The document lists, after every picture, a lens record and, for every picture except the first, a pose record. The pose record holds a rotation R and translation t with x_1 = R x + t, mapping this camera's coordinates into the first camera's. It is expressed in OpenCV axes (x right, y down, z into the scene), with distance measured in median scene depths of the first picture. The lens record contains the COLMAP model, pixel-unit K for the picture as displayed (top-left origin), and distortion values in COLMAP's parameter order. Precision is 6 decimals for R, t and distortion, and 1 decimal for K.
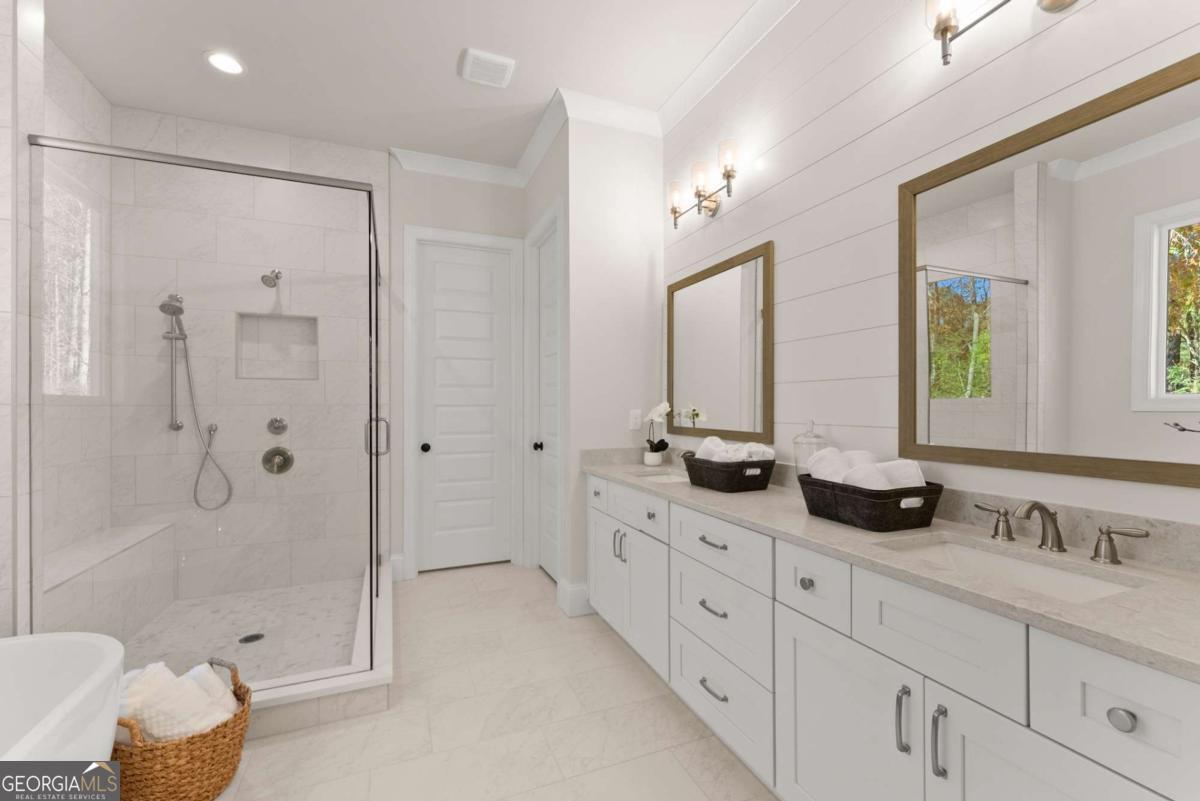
lens RADIAL K [[505.9, 0, 596.6], [0, 505.9, 403.8], [0, 0, 1]] dist [-0.004972, -0.000185]
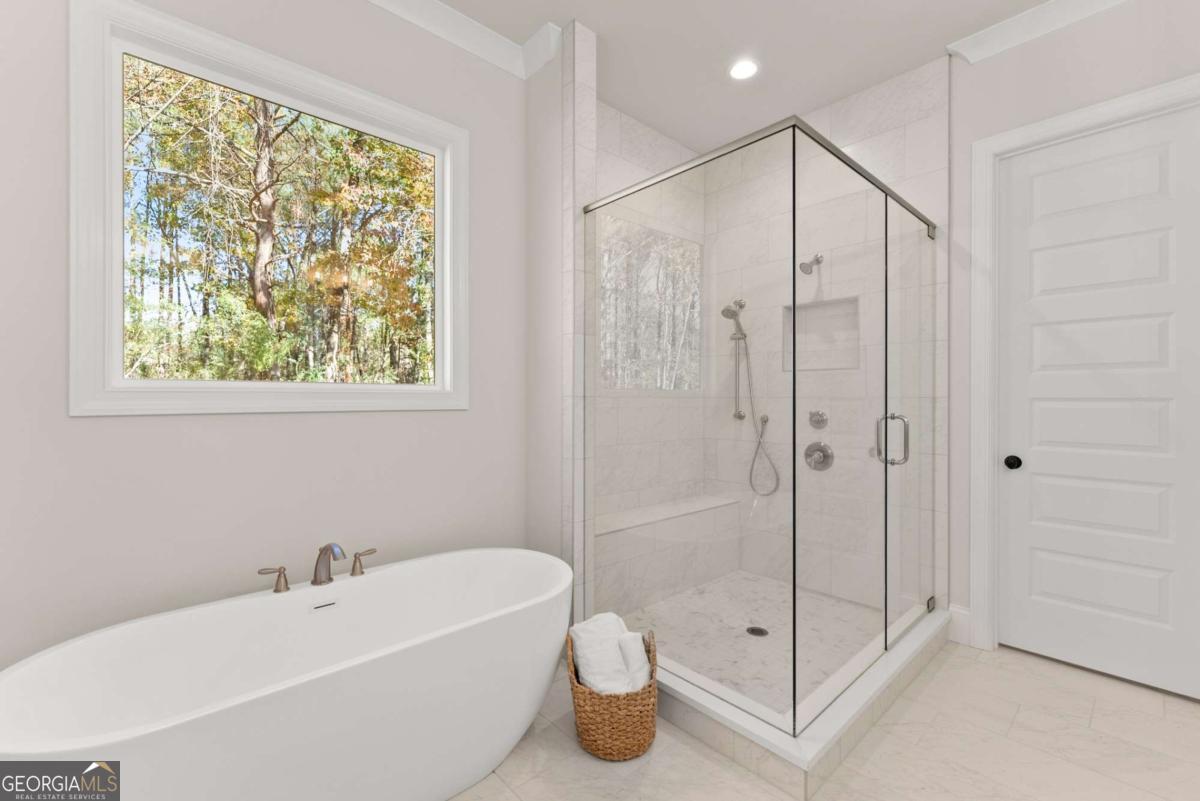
lens RADIAL K [[505.9, 0, 596.4], [0, 505.9, 398.2], [0, 0, 1]] dist [-0.004972, -0.000185]
pose [[0.323324, 0.003984, -0.946280, 0.133820], [-0.000367, 0.999992, 0.004085, -0.000178], [0.946288, -0.000974, 0.323323, 0.321173]]
